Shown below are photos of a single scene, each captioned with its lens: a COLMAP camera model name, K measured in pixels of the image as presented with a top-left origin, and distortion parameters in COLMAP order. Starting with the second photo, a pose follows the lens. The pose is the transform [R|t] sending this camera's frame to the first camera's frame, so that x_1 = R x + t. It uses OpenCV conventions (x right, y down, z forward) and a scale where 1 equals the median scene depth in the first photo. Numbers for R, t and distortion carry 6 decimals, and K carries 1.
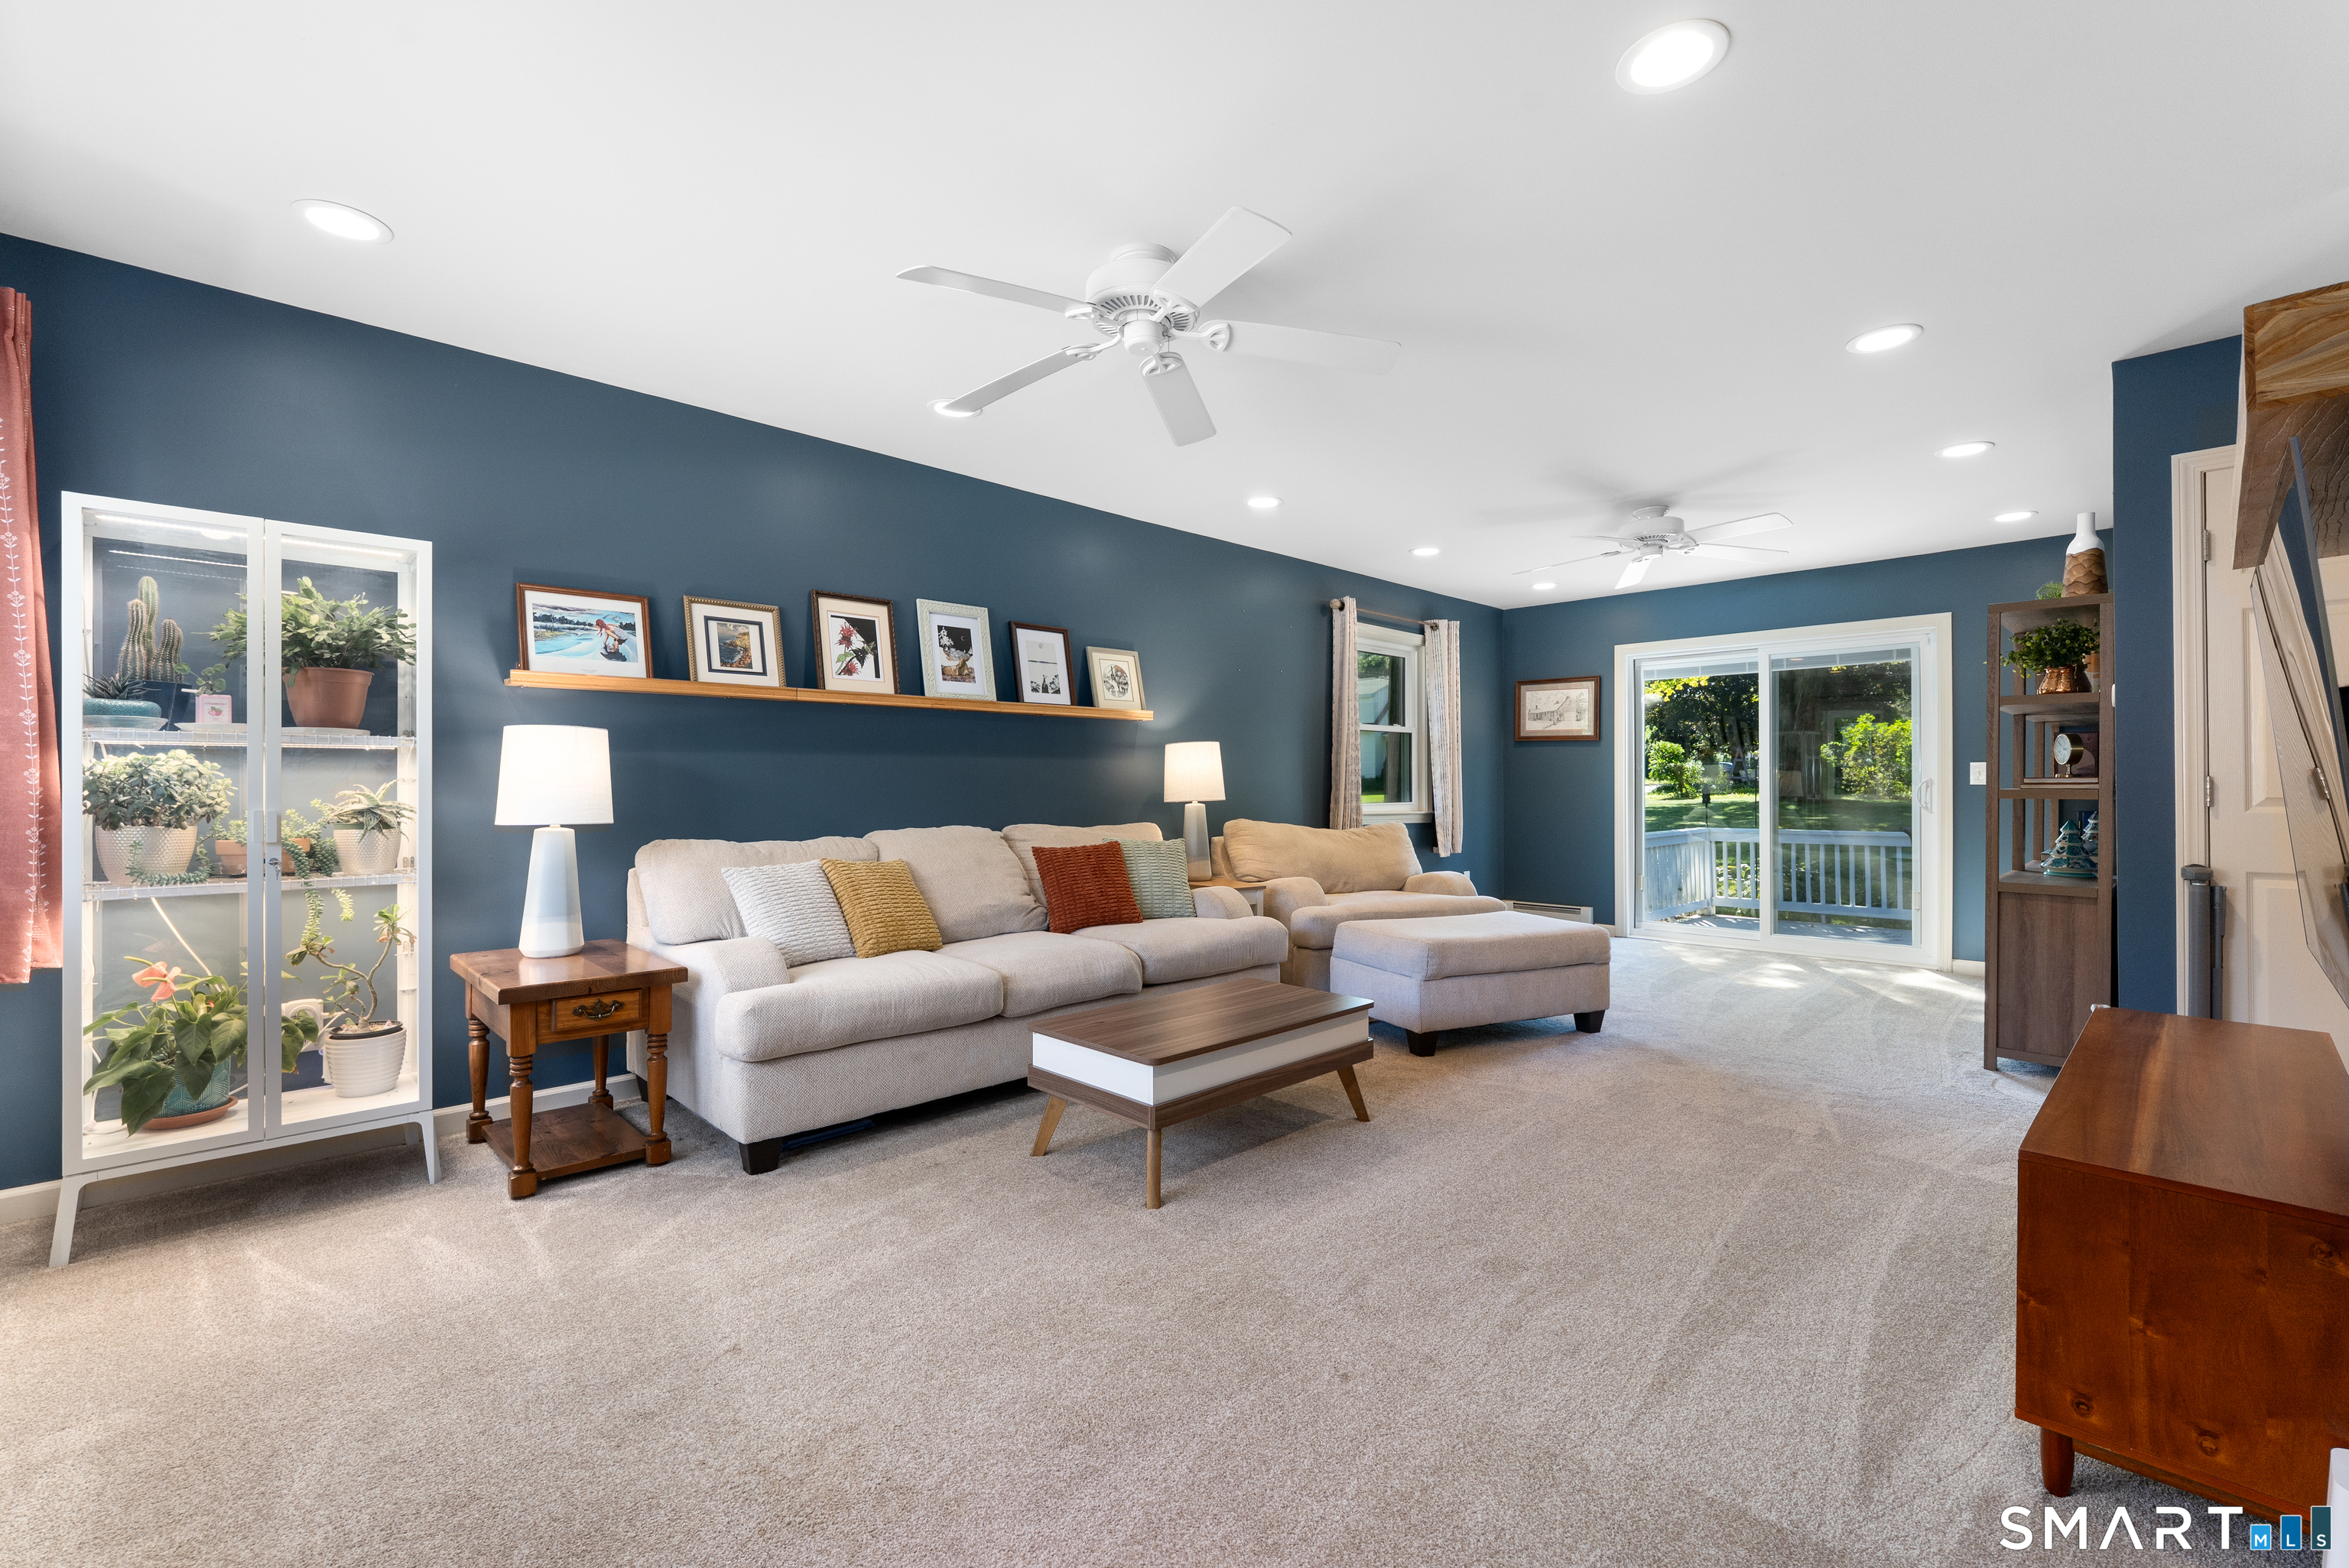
lens RADIAL K [[1023.8, 0, 1160.9], [0, 1023.8, 785.1], [0, 0, 1]] dist [-0.000063, -0.000041]
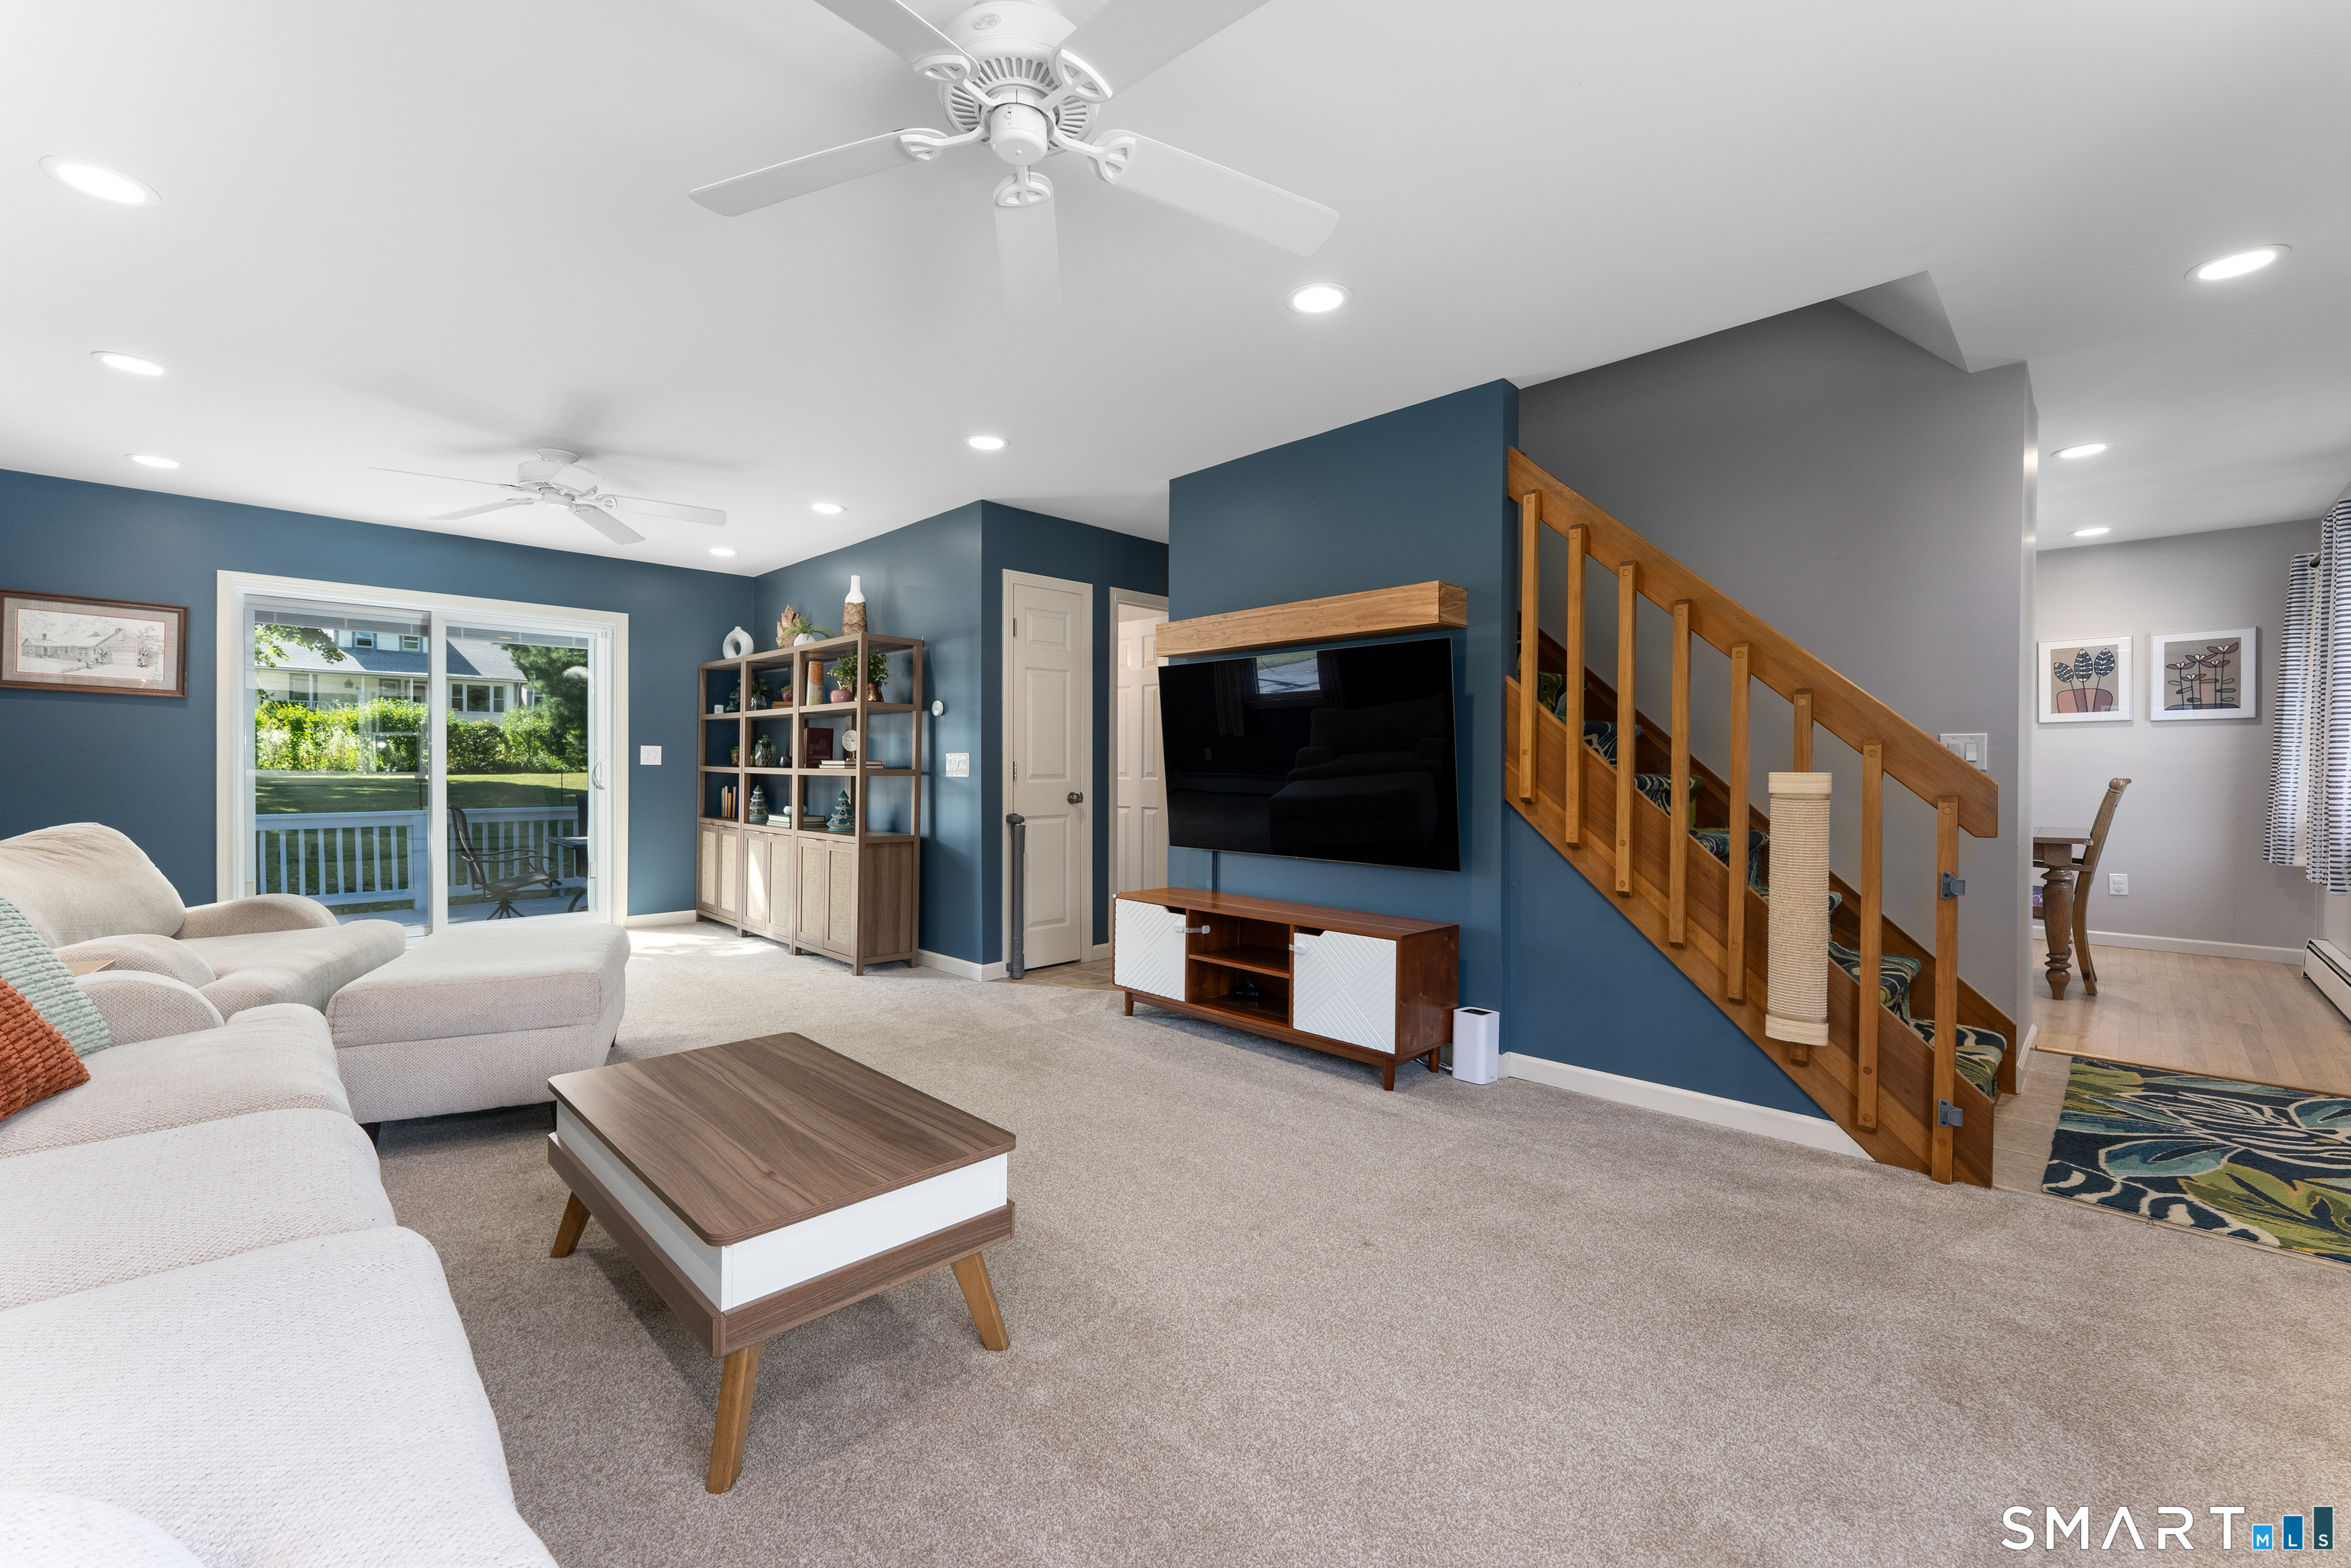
lens RADIAL K [[969.4, 0, 1161.5], [0, 969.4, 777.0], [0, 0, 1]] dist [0.003632, -0.000625]
pose [[-0.023024, -0.009544, 0.999689, -0.333664], [-0.006353, 0.999936, 0.009400, 0.000265], [-0.999715, -0.006135, -0.023083, 0.433437]]
